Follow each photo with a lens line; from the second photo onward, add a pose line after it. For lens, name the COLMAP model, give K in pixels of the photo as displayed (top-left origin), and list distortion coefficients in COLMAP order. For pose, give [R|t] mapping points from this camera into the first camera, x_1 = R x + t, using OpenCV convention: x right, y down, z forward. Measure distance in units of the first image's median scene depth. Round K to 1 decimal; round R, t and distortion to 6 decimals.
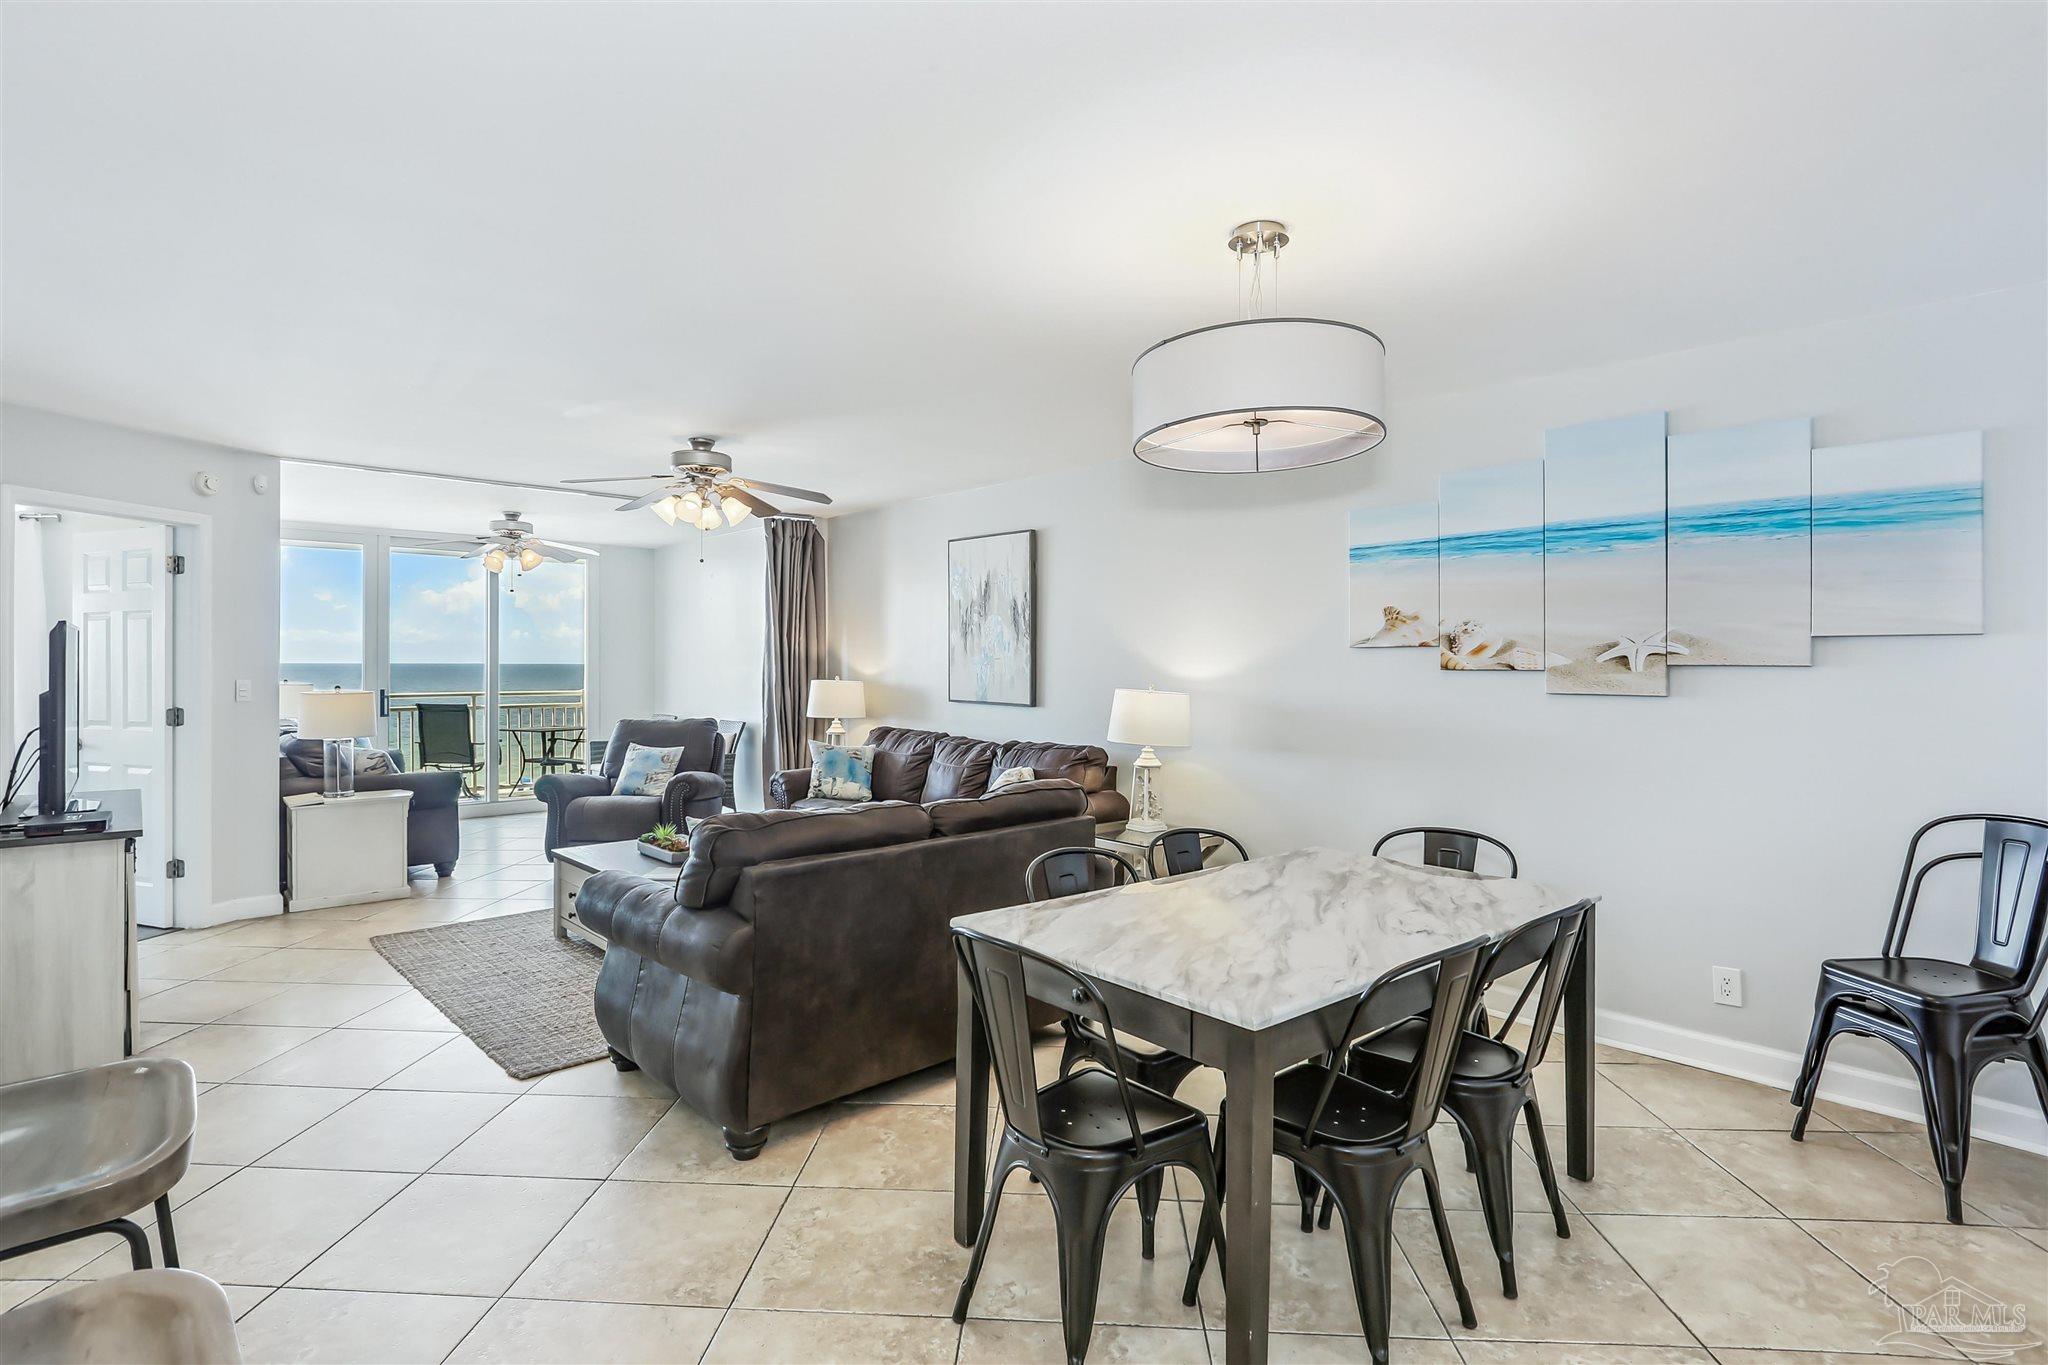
lens RADIAL K [[997.4, 0, 1022.8], [0, 997.4, 661.7], [0, 0, 1]] dist [-0.005128, -0.001444]
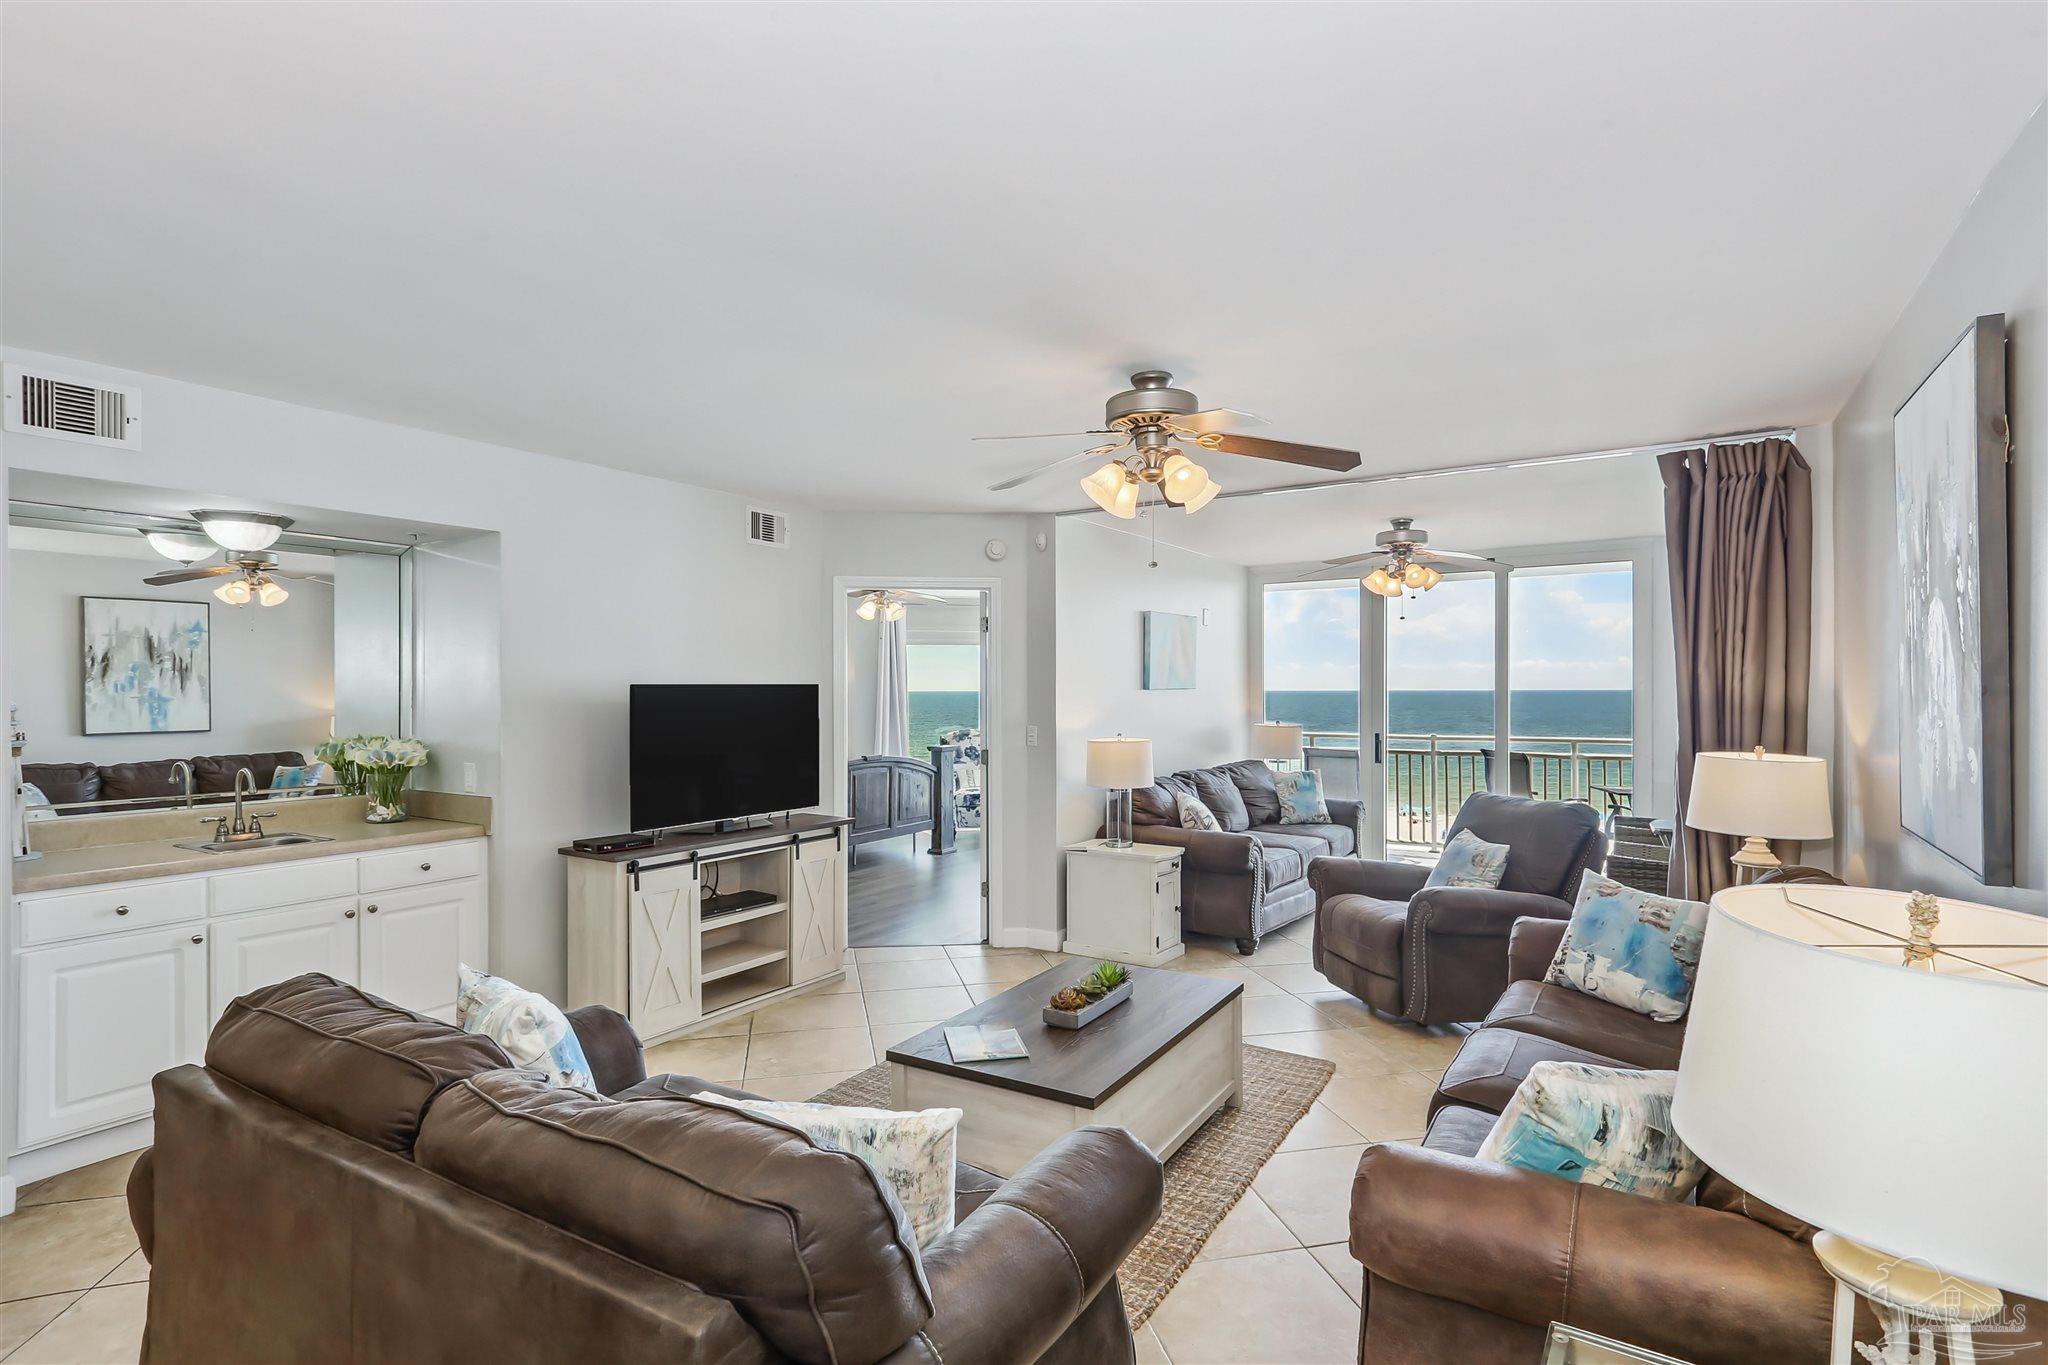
lens RADIAL K [[1000.9, 0, 1024.9], [0, 1000.9, 692.5], [0, 0, 1]] dist [0.003261, -0.000650]
pose [[0.260446, 0.000181, -0.965488, 0.220241], [0.004871, 0.999987, 0.001502, -0.016442], [0.965476, -0.005094, 0.260441, 0.598352]]
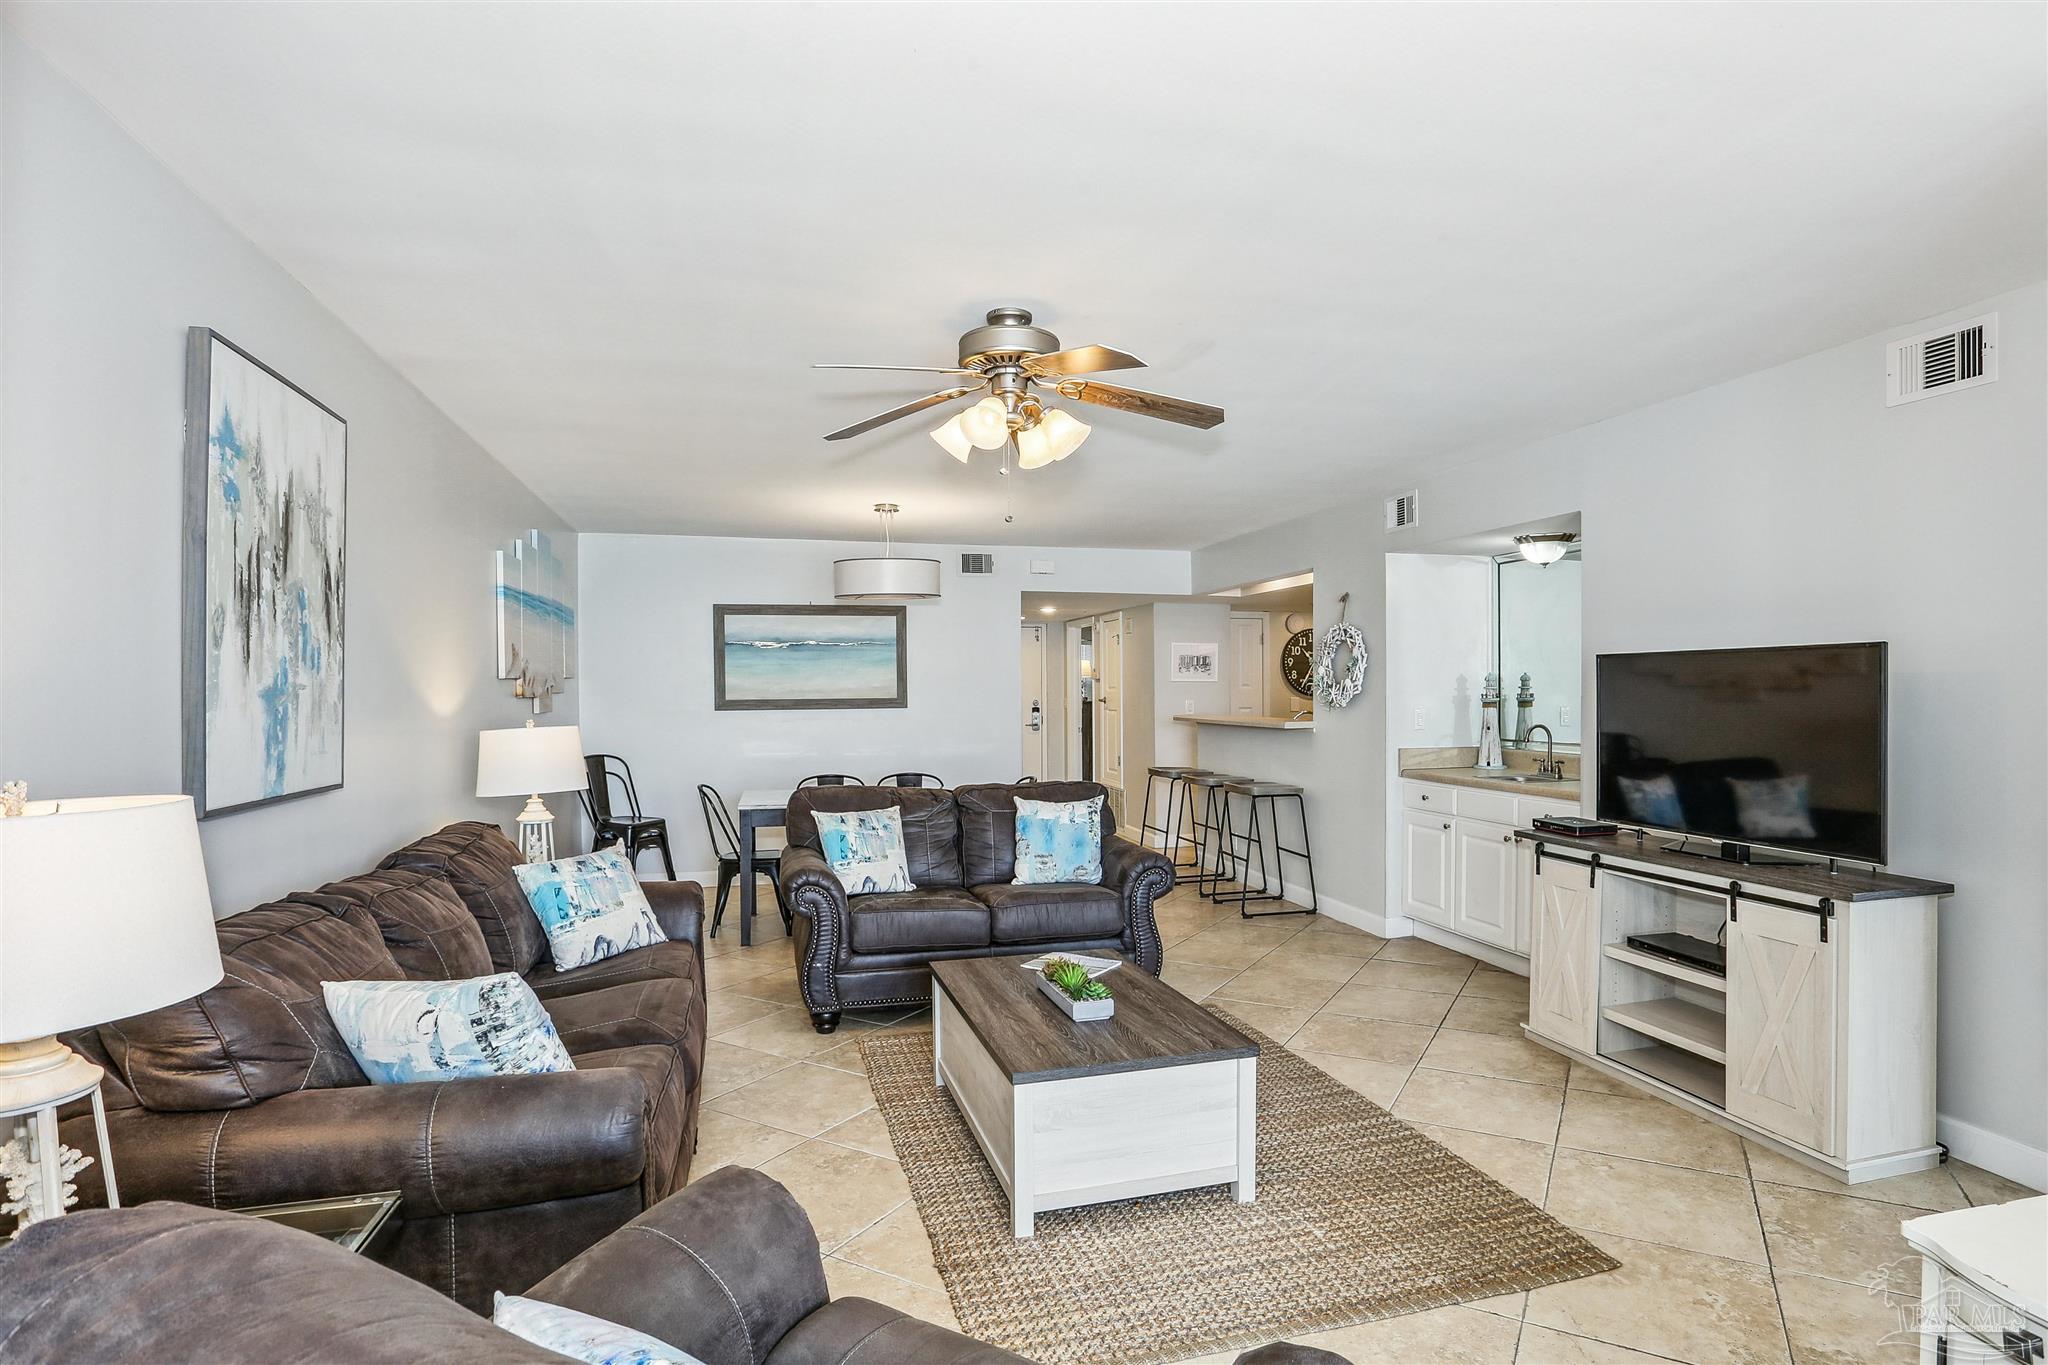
lens RADIAL K [[1058.6, 0, 1071.3], [0, 1058.6, 689.6], [0, 0, 1]] dist [0.000835, -0.000164]
pose [[-0.891217, -0.000500, 0.453577, -0.511154], [0.000516, 0.999998, 0.002117, -0.002945], [-0.453577, 0.002120, -0.891215, 1.233890]]
